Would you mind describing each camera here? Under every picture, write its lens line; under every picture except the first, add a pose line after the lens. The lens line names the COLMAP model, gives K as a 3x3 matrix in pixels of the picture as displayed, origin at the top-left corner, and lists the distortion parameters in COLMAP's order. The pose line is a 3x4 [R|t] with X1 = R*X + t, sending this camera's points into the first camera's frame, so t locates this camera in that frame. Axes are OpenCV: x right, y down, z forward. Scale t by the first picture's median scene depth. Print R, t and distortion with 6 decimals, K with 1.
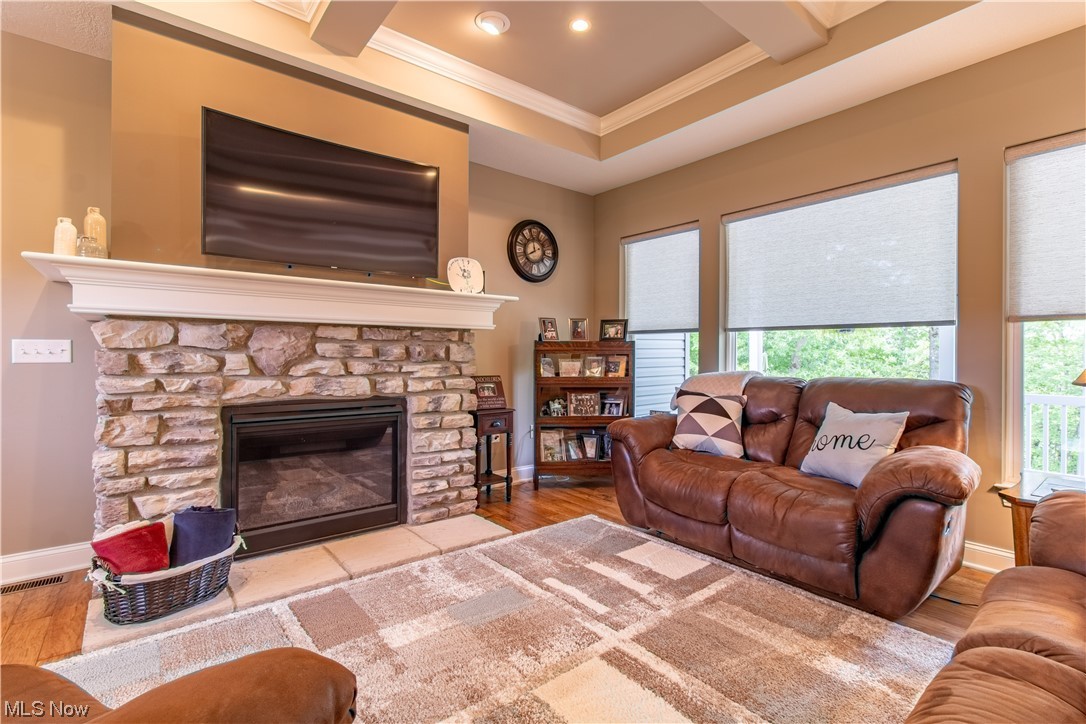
lens RADIAL K [[504.6, 0, 544.3], [0, 504.6, 350.4], [0, 0, 1]] dist [-0.001117, 0.002929]
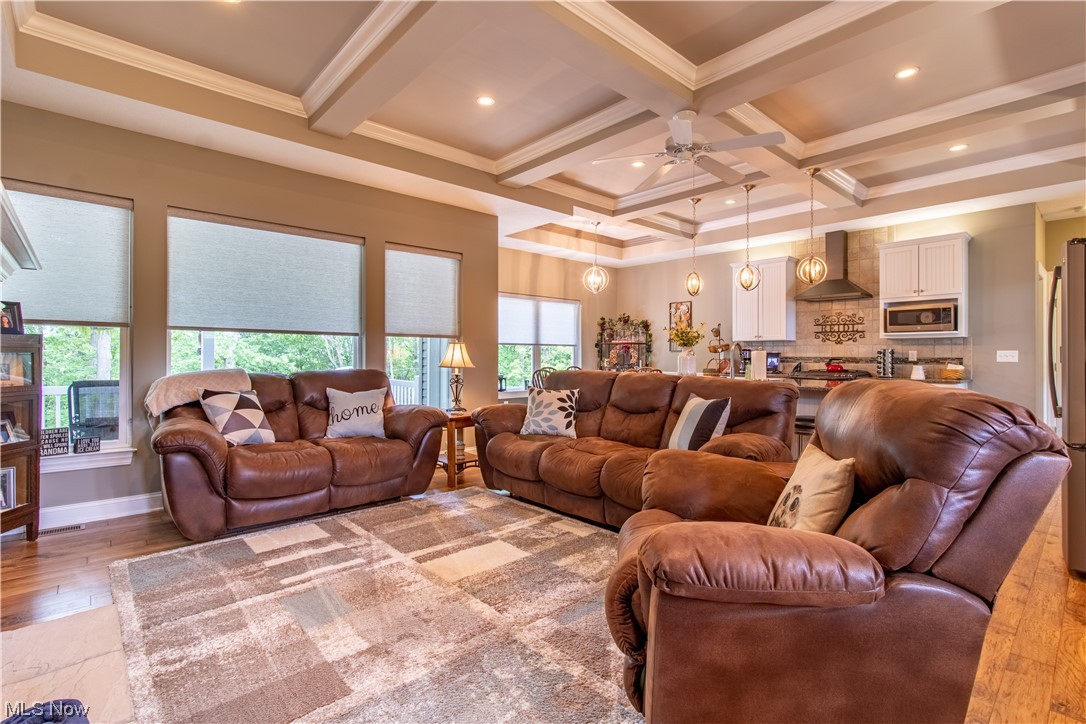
lens RADIAL K [[504.6, 0, 555.5], [0, 504.6, 354.0], [0, 0, 1]] dist [-0.001117, 0.002929]
pose [[-0.076496, 0.000032, 0.997070, -0.869023], [-0.008237, 0.999966, -0.000664, 0.004076], [-0.997036, -0.008264, -0.076494, 0.468401]]
